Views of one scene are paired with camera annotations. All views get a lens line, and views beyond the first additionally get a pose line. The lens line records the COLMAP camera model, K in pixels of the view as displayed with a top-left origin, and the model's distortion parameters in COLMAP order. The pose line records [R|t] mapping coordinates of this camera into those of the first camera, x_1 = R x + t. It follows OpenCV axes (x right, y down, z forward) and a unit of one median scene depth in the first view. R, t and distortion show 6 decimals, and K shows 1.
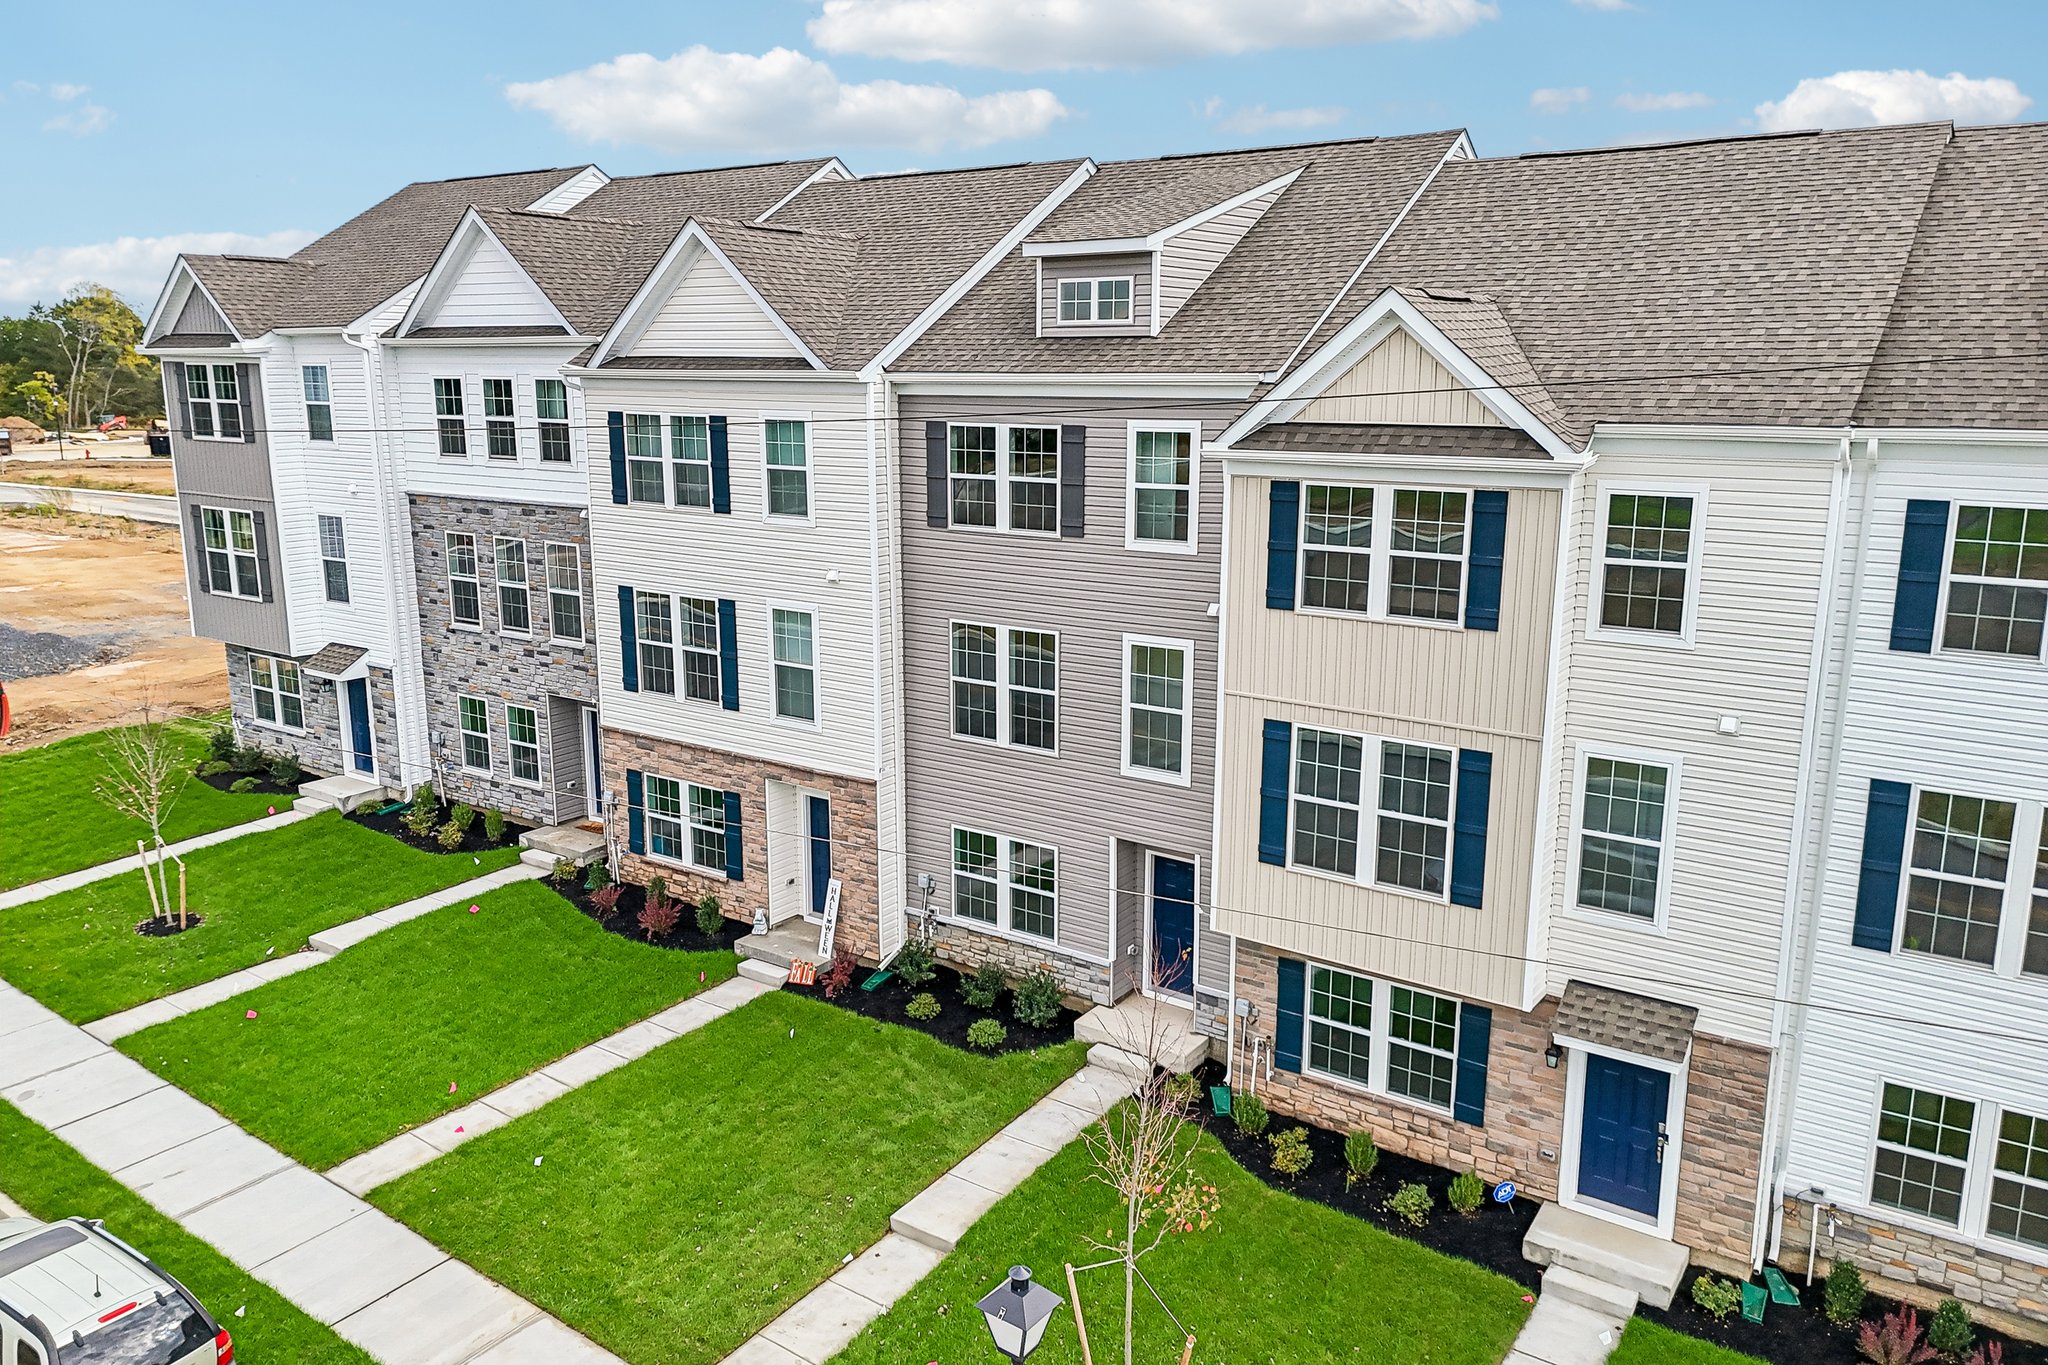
lens RADIAL K [[1501.7, 0, 1017.1], [0, 1501.7, 684.2], [0, 0, 1]] dist [0.122272, -0.151535]
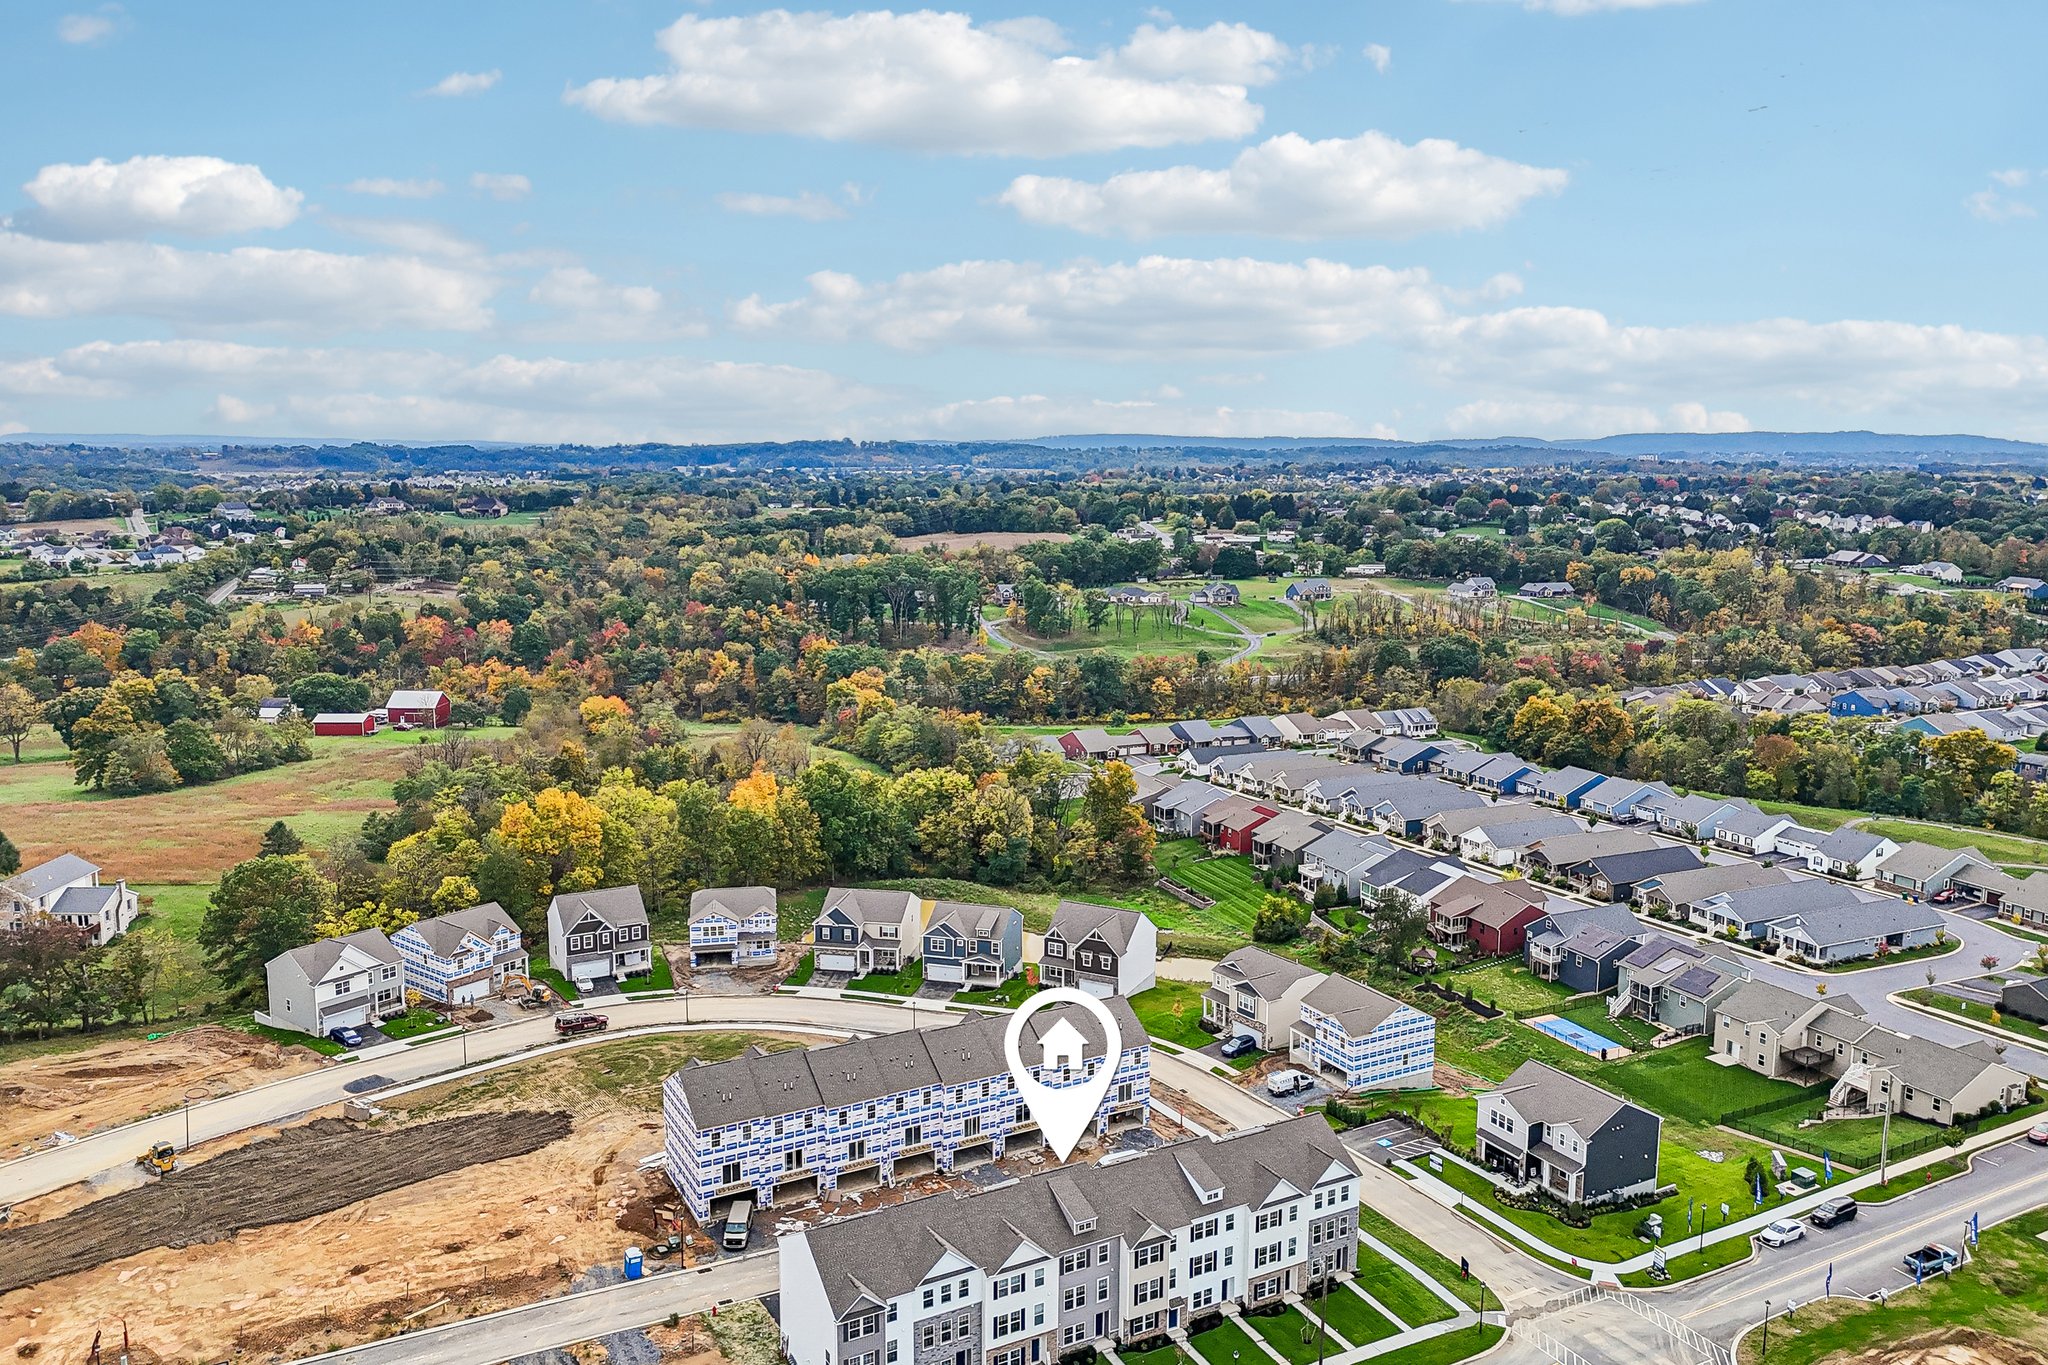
lens RADIAL K [[1501.7, 0, 1017.1], [0, 1501.7, 684.2], [0, 0, 1]] dist [0.122272, -0.151535]
pose [[0.443195, -0.149500, 0.883871, -4.704688], [0.177680, 0.981083, 0.076850, -2.670337], [-0.878640, 0.122986, 0.461374, -1.647348]]
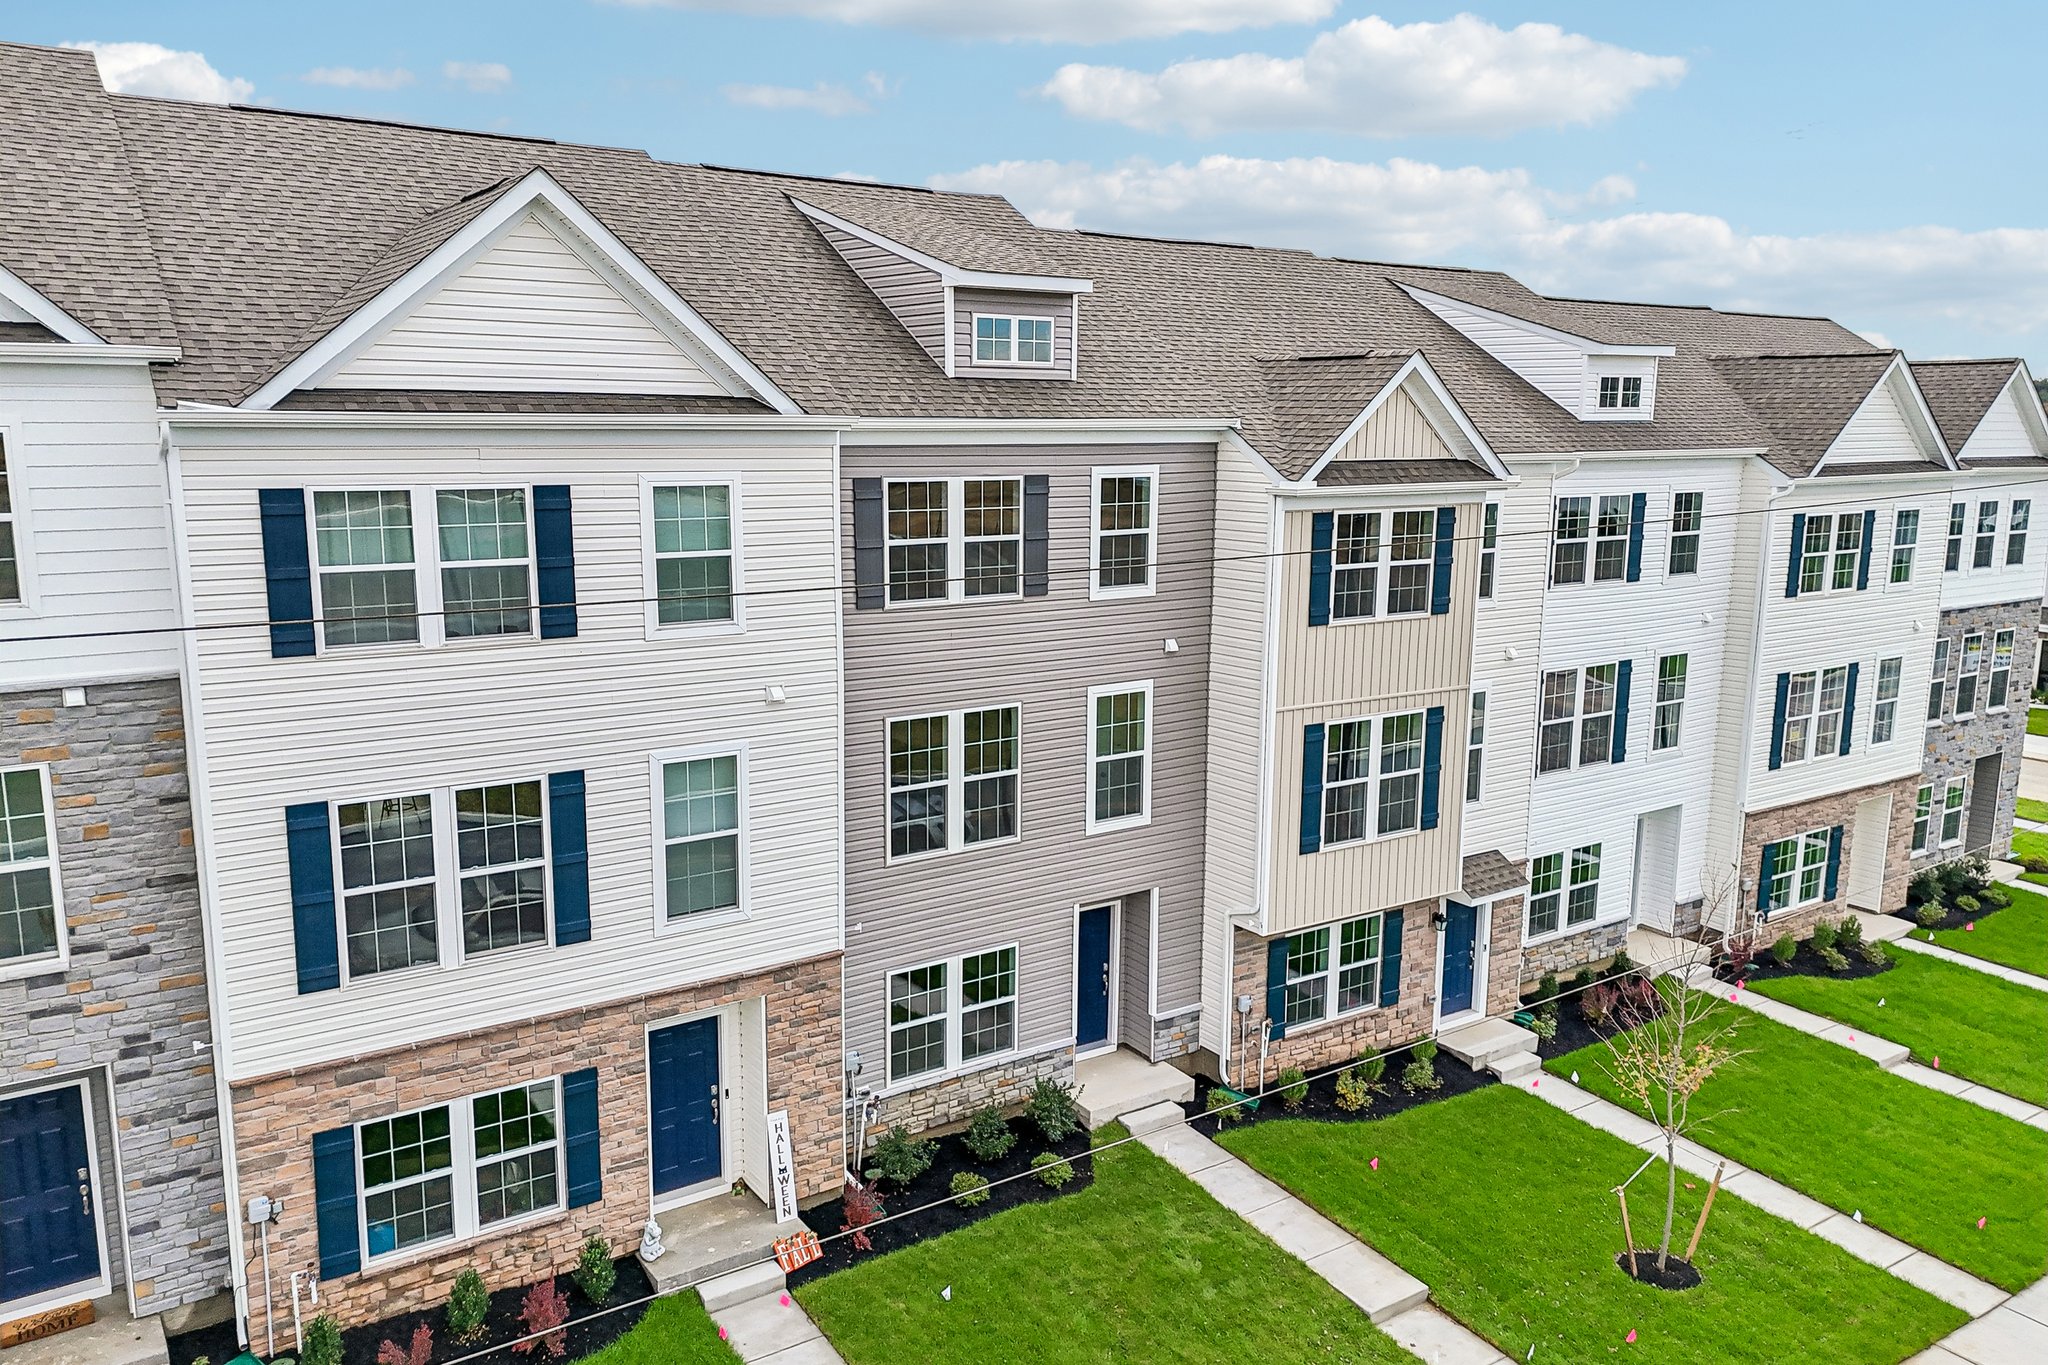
lens RADIAL K [[1501.7, 0, 1017.1], [0, 1501.7, 684.2], [0, 0, 1]] dist [0.122272, -0.151535]
pose [[0.356319, -0.165322, 0.919623, -0.789830], [0.186902, 0.976942, 0.103208, -0.137265], [-0.915481, 0.135104, 0.379002, 0.649091]]
